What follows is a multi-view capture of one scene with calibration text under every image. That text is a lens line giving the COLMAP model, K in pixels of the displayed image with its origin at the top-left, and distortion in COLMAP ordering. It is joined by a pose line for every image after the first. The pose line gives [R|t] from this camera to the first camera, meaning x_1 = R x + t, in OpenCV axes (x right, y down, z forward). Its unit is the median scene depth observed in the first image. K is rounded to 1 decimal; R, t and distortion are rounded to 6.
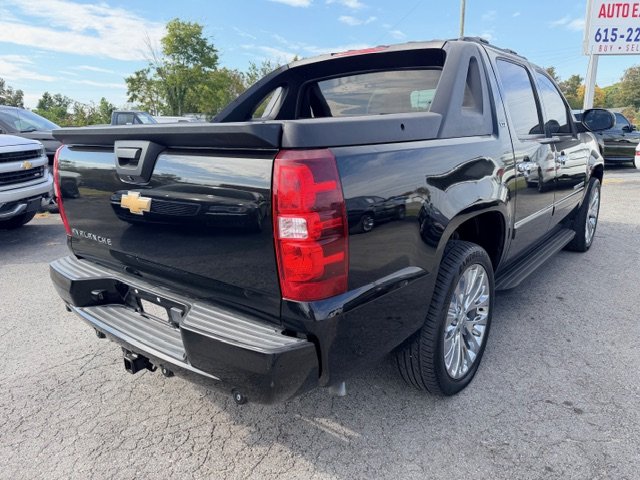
lens RADIAL K [[465.0, 0, 317.2], [0, 465.0, 259.5], [0, 0, 1]] dist [0.006368, 0.004290]
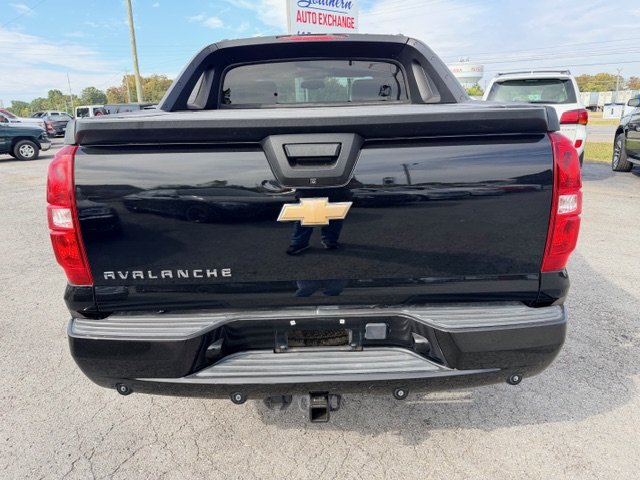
lens RADIAL K [[465.0, 0, 317.2], [0, 465.0, 259.5], [0, 0, 1]] dist [0.006368, 0.004290]
pose [[0.761434, -0.202975, 0.615645, -0.786019], [0.190912, 0.977810, 0.086259, -0.096827], [-0.619493, 0.051853, 0.783288, 0.331254]]
